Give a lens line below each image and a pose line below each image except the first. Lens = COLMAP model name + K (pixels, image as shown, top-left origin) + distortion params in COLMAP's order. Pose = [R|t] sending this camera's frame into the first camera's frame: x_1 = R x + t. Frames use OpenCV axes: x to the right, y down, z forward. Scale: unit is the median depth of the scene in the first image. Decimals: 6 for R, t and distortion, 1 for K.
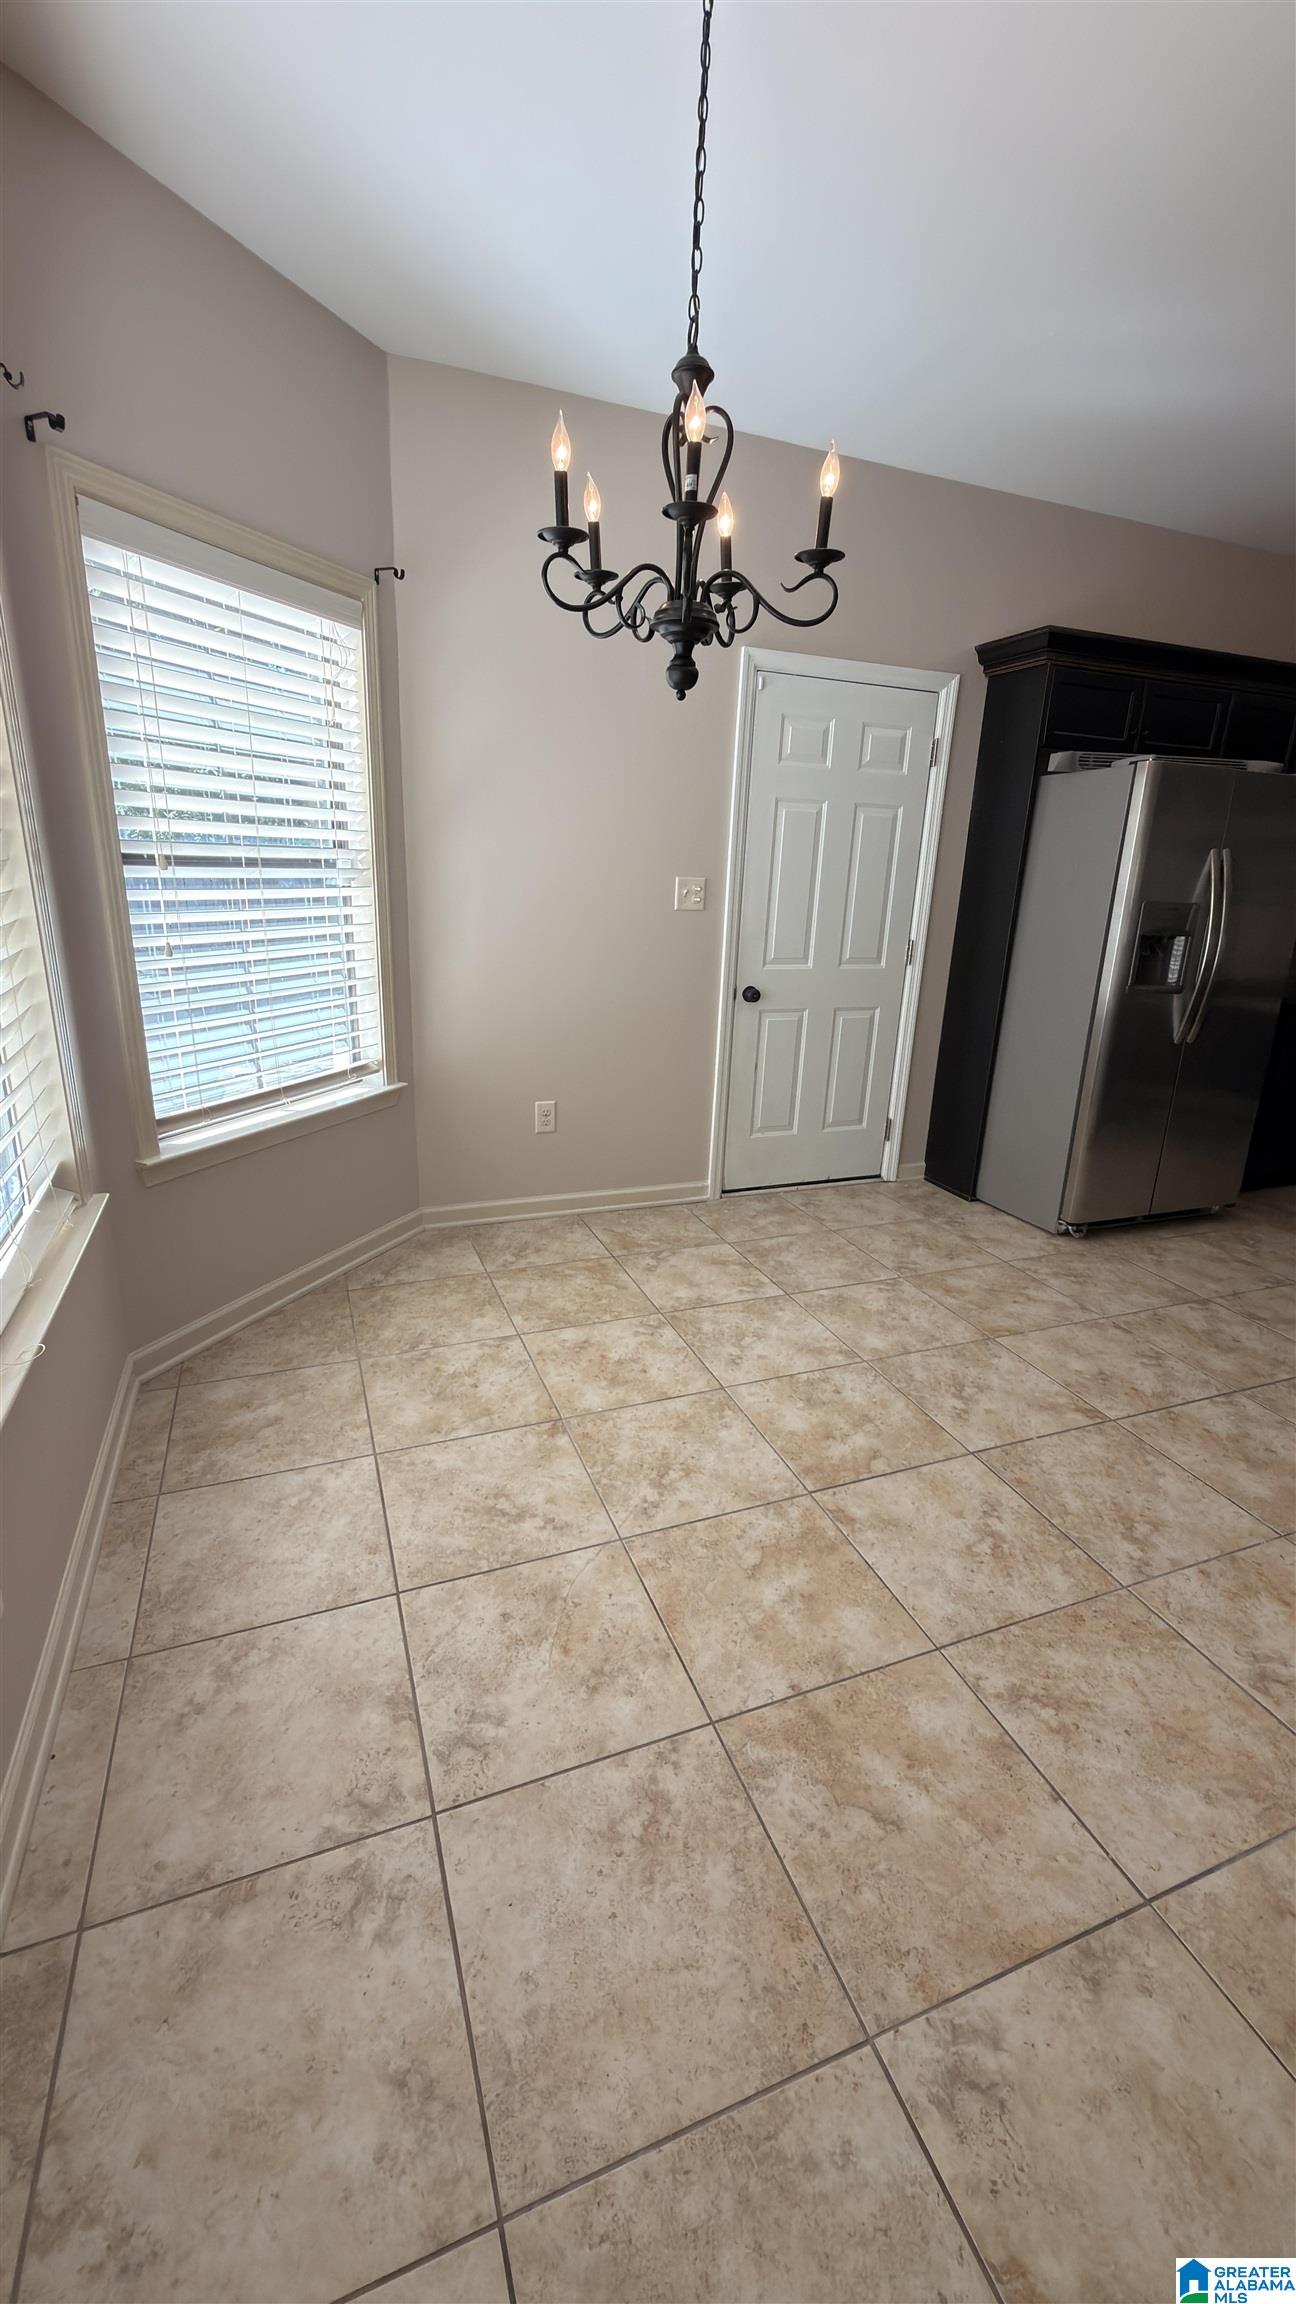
lens RADIAL K [[922.8, 0, 645.1], [0, 922.8, 1149.8], [0, 0, 1]] dist [0.000396, 0.000465]
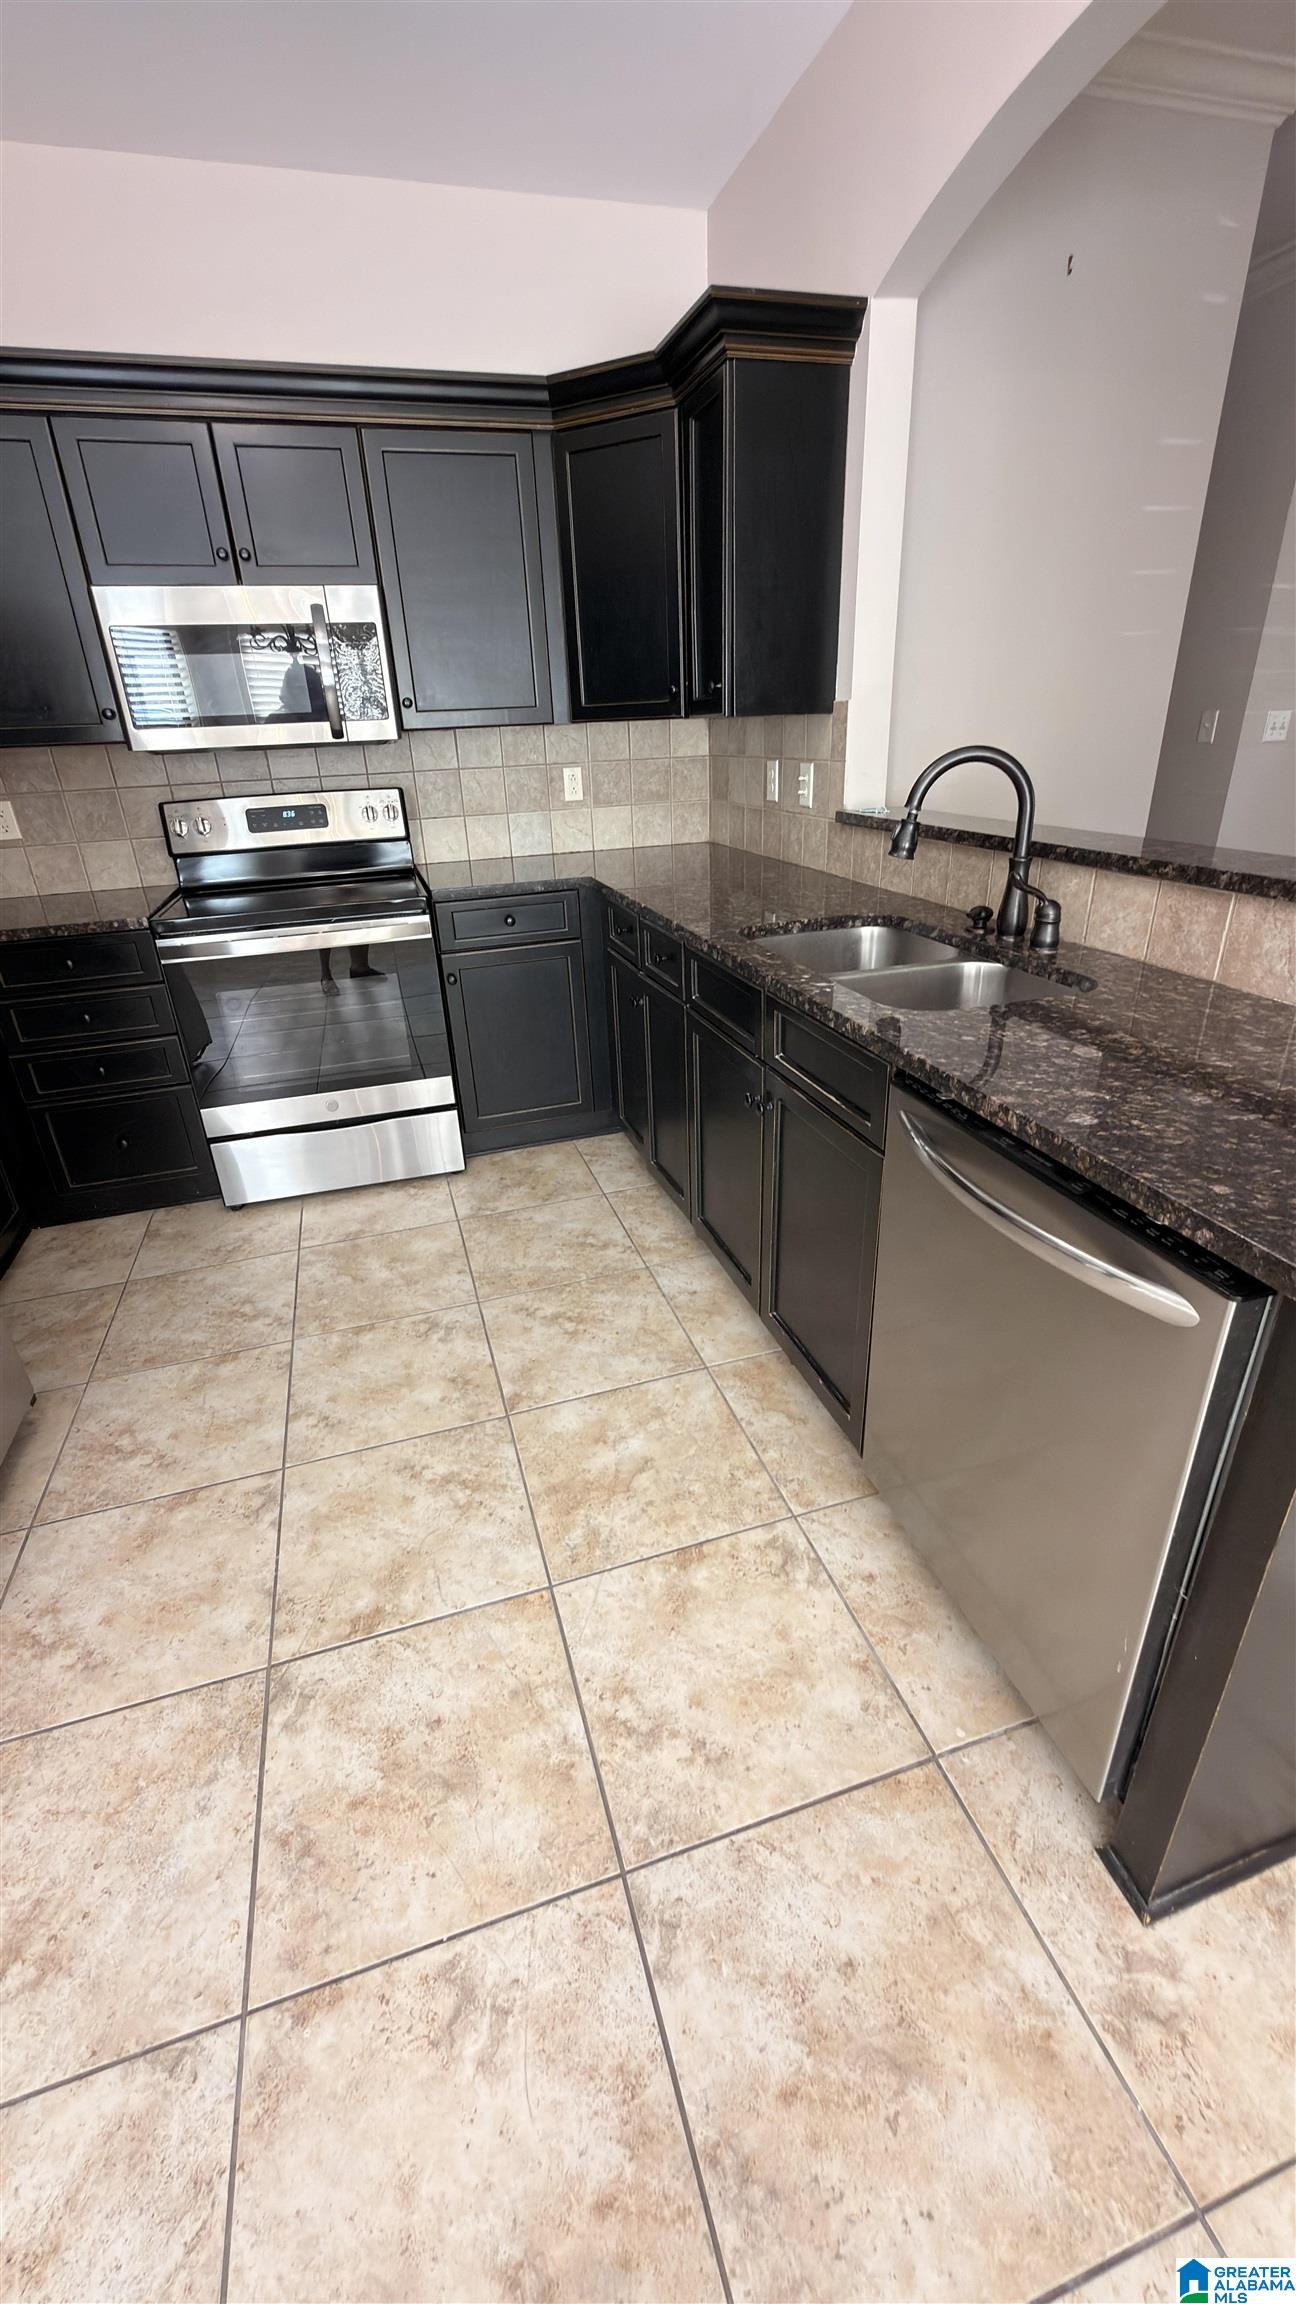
lens RADIAL K [[922.8, 0, 646.5], [0, 922.8, 1150.5], [0, 0, 1]] dist [0.000396, 0.000465]
pose [[0.068932, -0.456012, 0.887300, 0.401784], [0.338686, 0.847289, 0.409138, -0.227967], [-0.938371, 0.272314, 0.212851, 0.799310]]
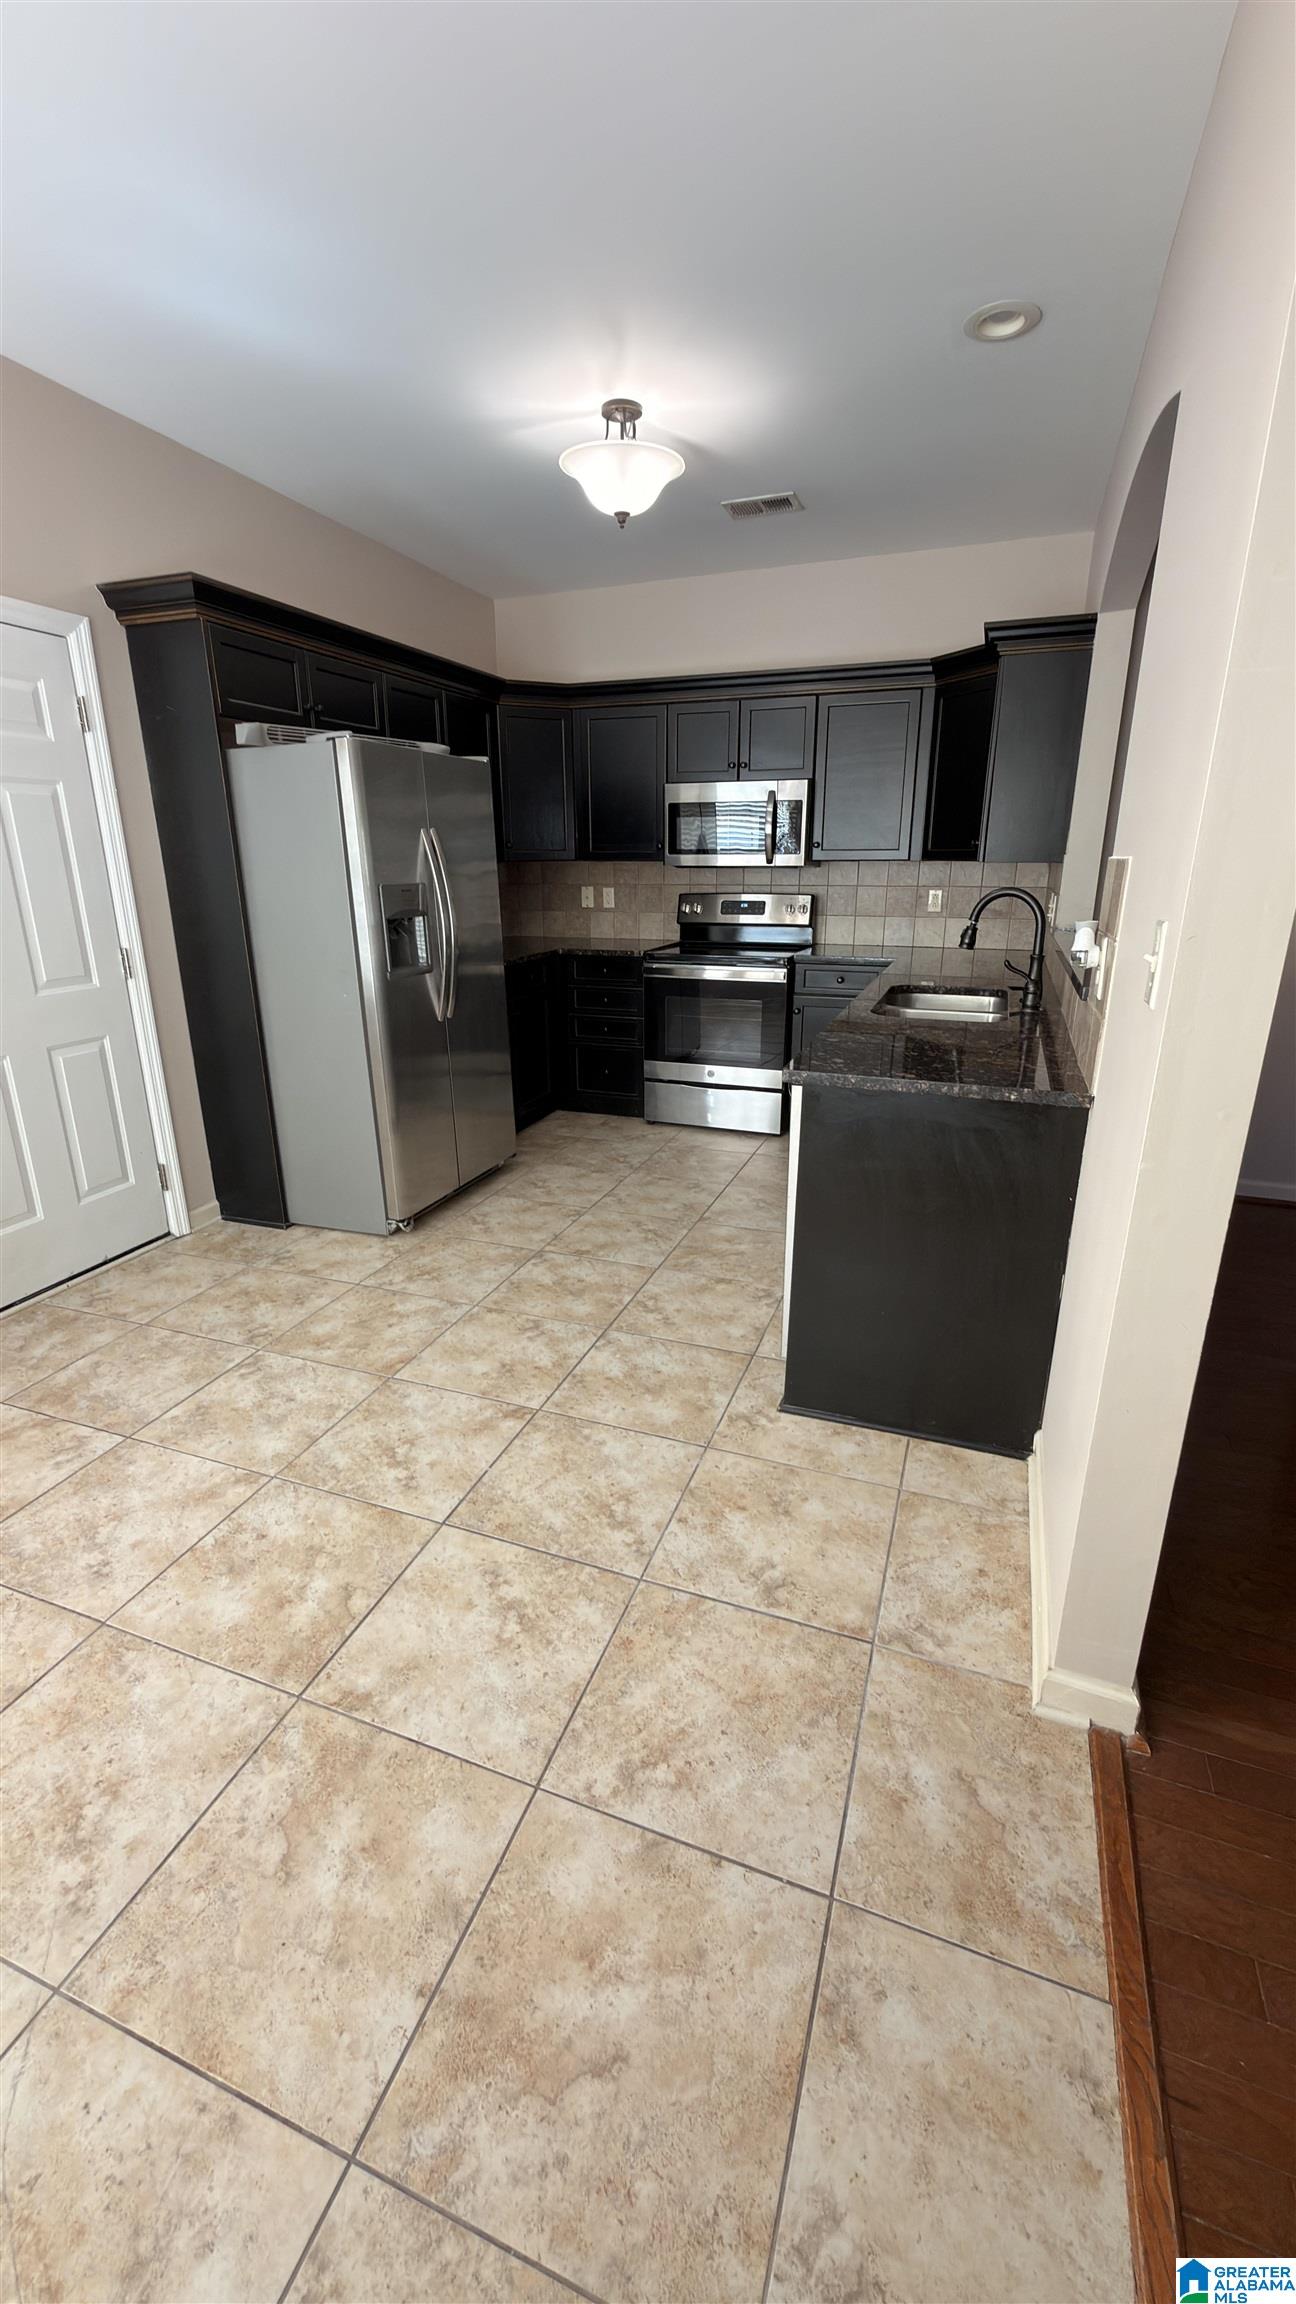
lens RADIAL K [[922.8, 0, 644.9], [0, 922.8, 1149.8], [0, 0, 1]] dist [0.000396, 0.000465]
pose [[0.662567, -0.265521, 0.700359, -0.036551], [0.249964, 0.959835, 0.127419, -0.069600], [-0.706061, 0.090641, 0.702326, 0.185472]]
